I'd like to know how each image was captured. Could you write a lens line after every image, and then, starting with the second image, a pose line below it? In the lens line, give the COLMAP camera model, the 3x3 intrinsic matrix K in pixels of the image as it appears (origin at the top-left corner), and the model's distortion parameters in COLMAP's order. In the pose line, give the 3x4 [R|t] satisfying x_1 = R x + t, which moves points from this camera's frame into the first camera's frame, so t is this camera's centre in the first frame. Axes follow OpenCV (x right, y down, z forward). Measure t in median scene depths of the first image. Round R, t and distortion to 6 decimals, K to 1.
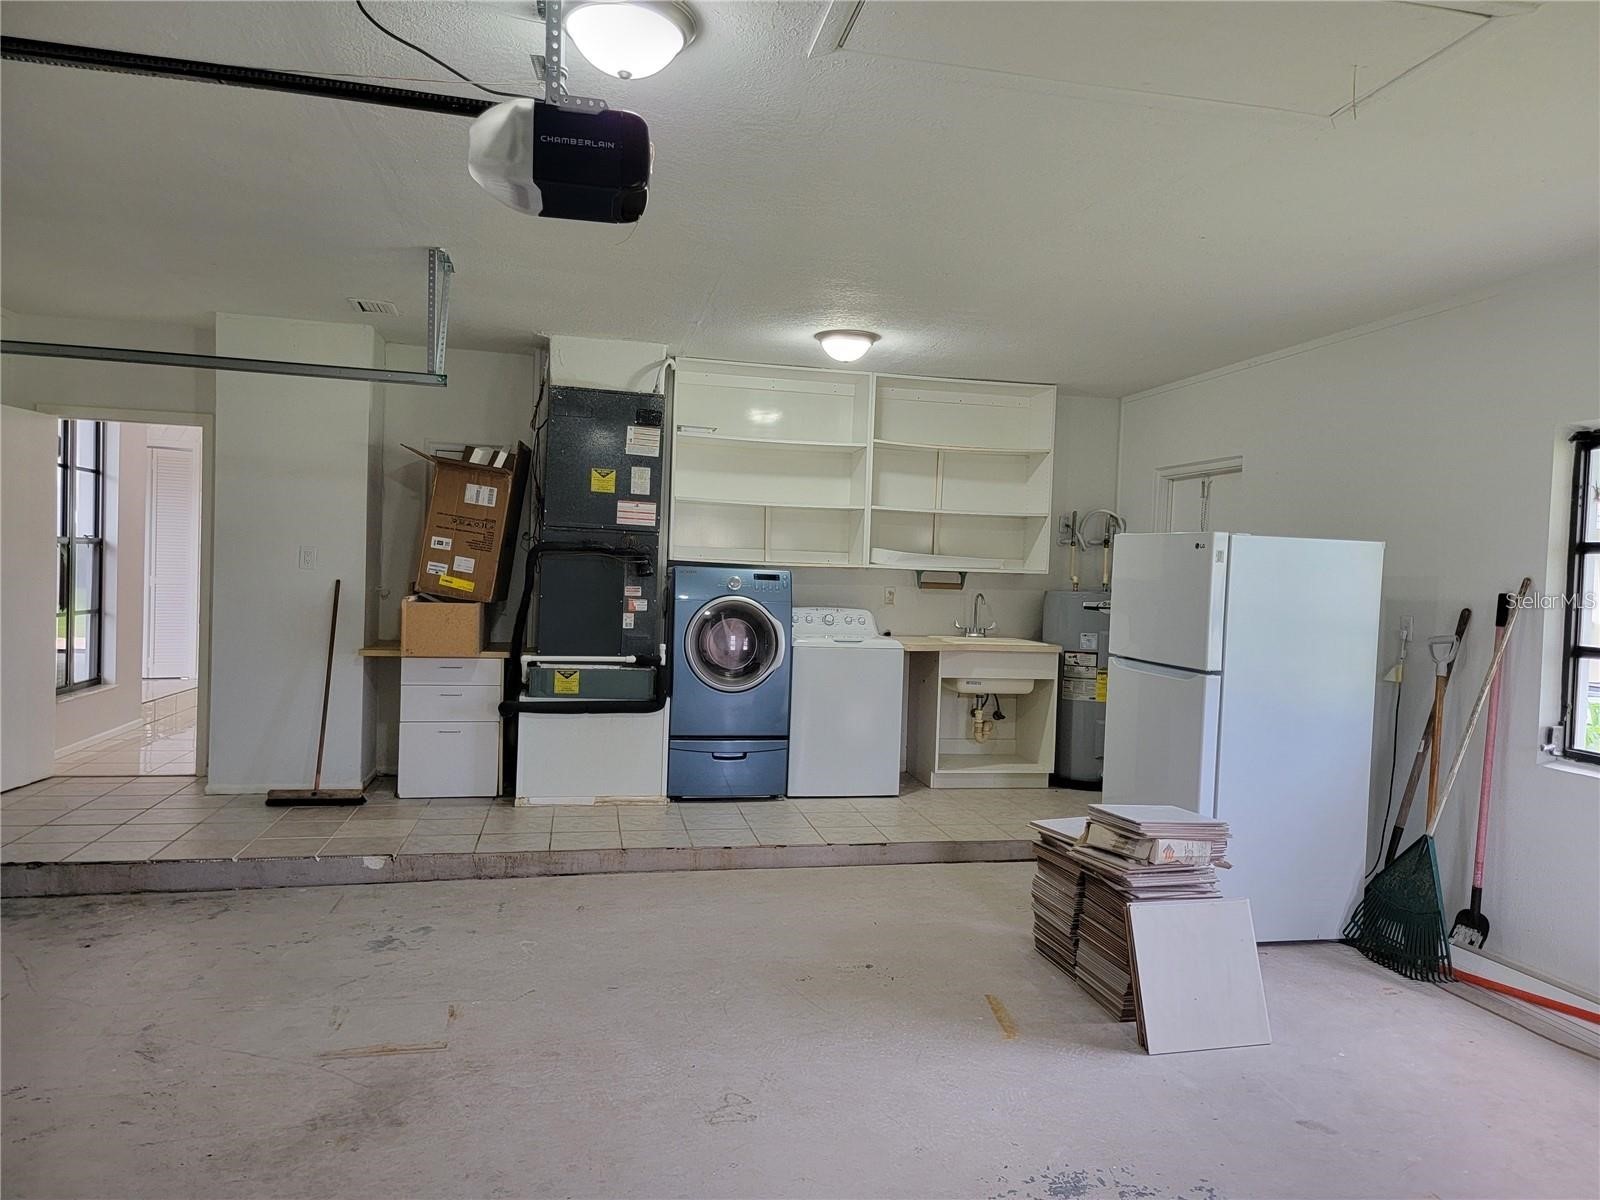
lens RADIAL K [[1123.3, 0, 813.8], [0, 1123.3, 596.9], [0, 0, 1]] dist [0.076795, -0.054043]
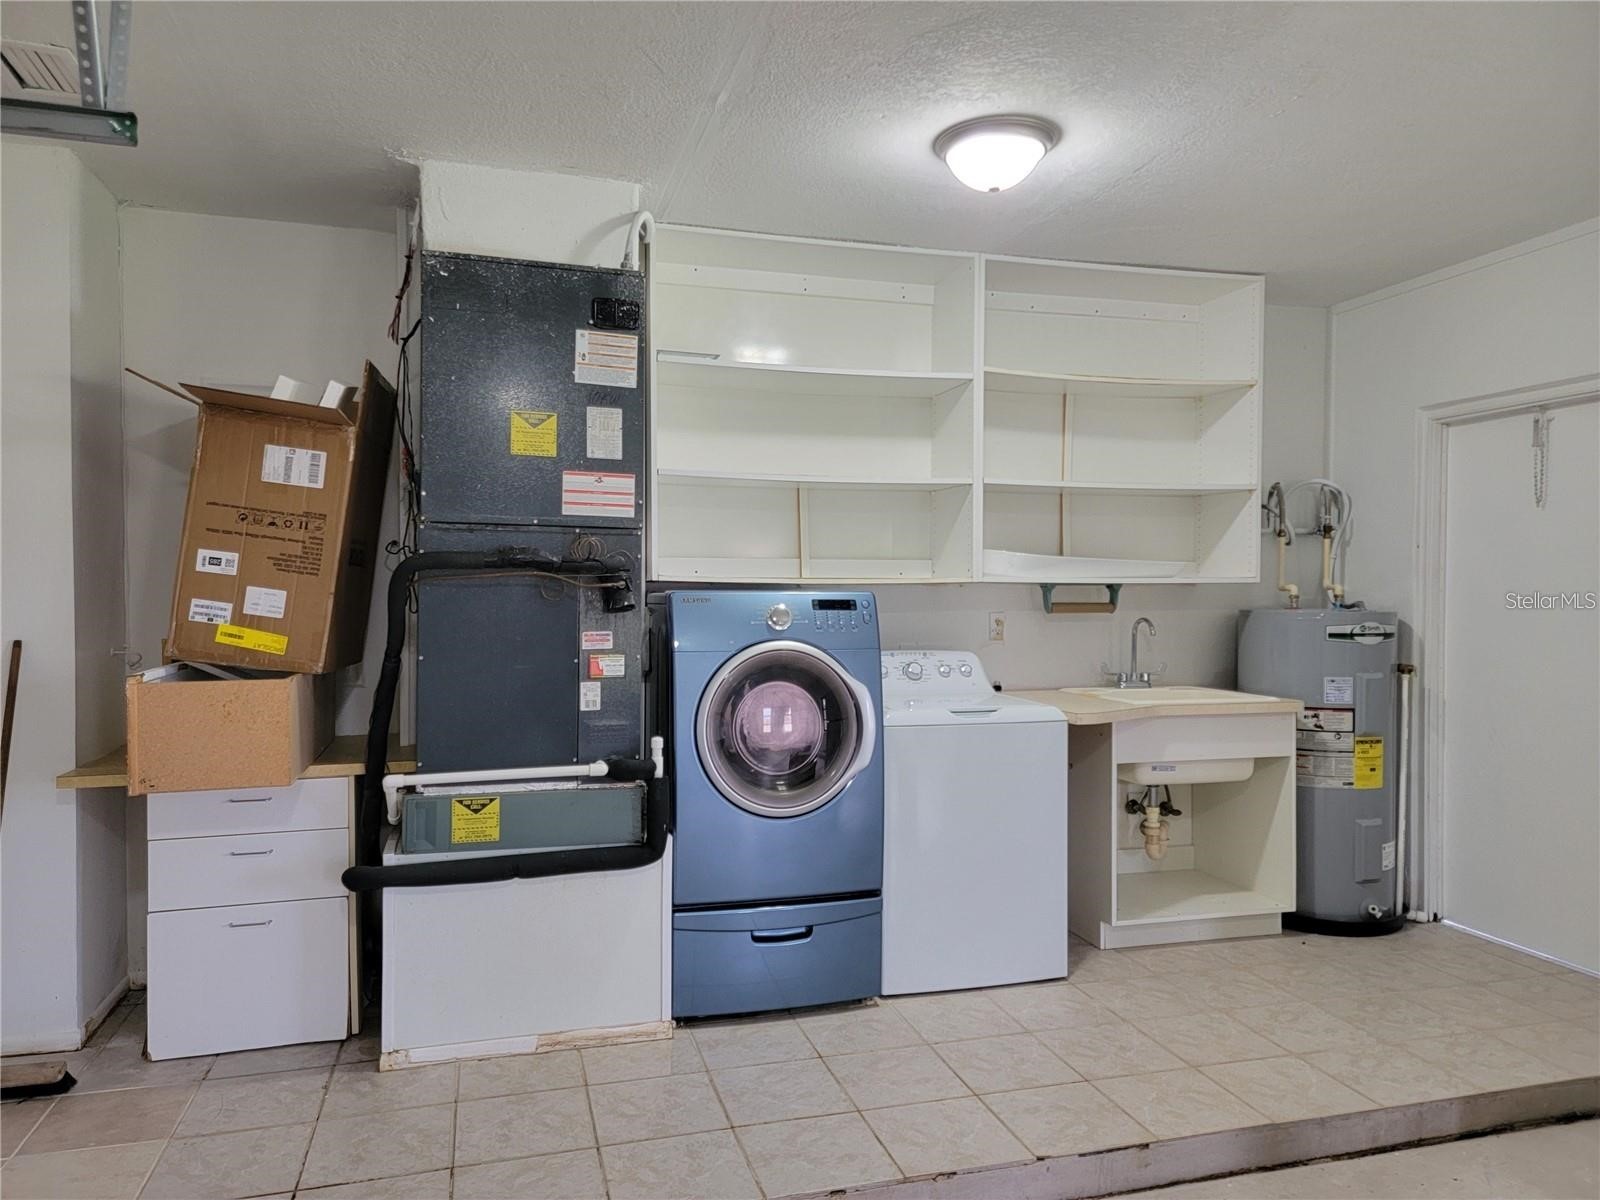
lens RADIAL K [[1123.3, 0, 786.3], [0, 1123.3, 607.0], [0, 0, 1]] dist [0.076795, -0.054043]
pose [[0.997578, -0.035567, 0.059769, -0.100131], [0.036027, 0.999329, -0.006628, -0.013806], [-0.059493, 0.008765, 0.998190, 0.451791]]
